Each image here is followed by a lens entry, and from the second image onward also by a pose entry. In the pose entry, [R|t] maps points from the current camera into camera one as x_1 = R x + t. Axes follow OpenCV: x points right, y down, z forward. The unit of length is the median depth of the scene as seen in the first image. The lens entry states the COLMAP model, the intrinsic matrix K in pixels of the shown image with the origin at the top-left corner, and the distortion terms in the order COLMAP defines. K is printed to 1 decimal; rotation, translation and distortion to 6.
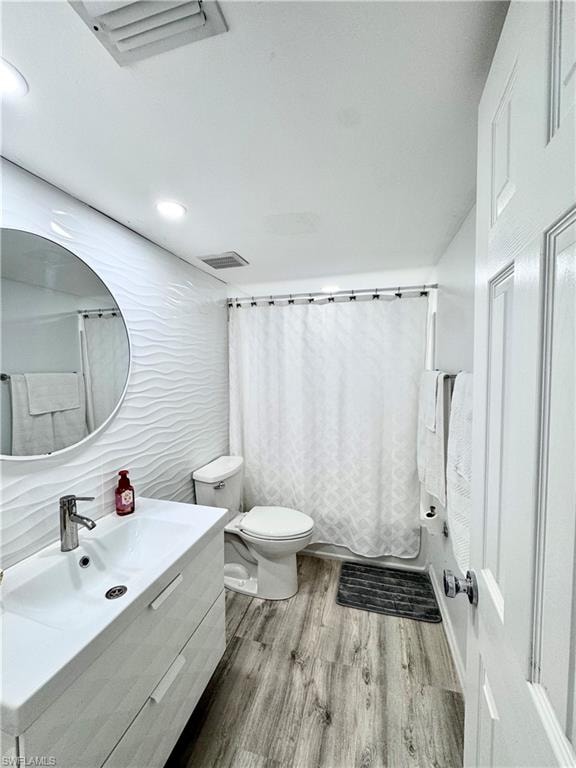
lens RADIAL K [[305.9, 0, 290.1], [0, 305.9, 383.2], [0, 0, 1]] dist [-0.003336, 0.000404]
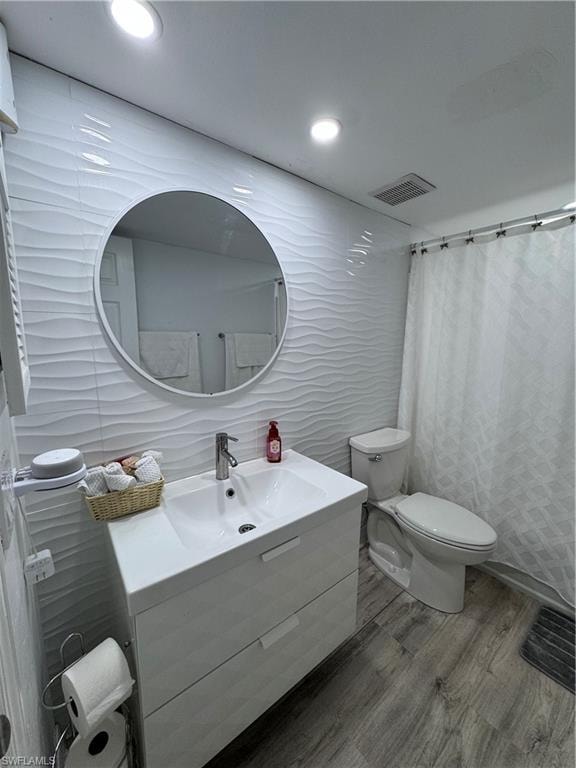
lens RADIAL K [[305.9, 0, 288.7], [0, 305.9, 383.4], [0, 0, 1]] dist [-0.003336, 0.000404]
pose [[0.808508, 0.101834, -0.579608, 0.063218], [-0.045331, 0.992765, 0.111190, 0.028362], [0.586737, -0.063624, 0.807274, 0.139746]]
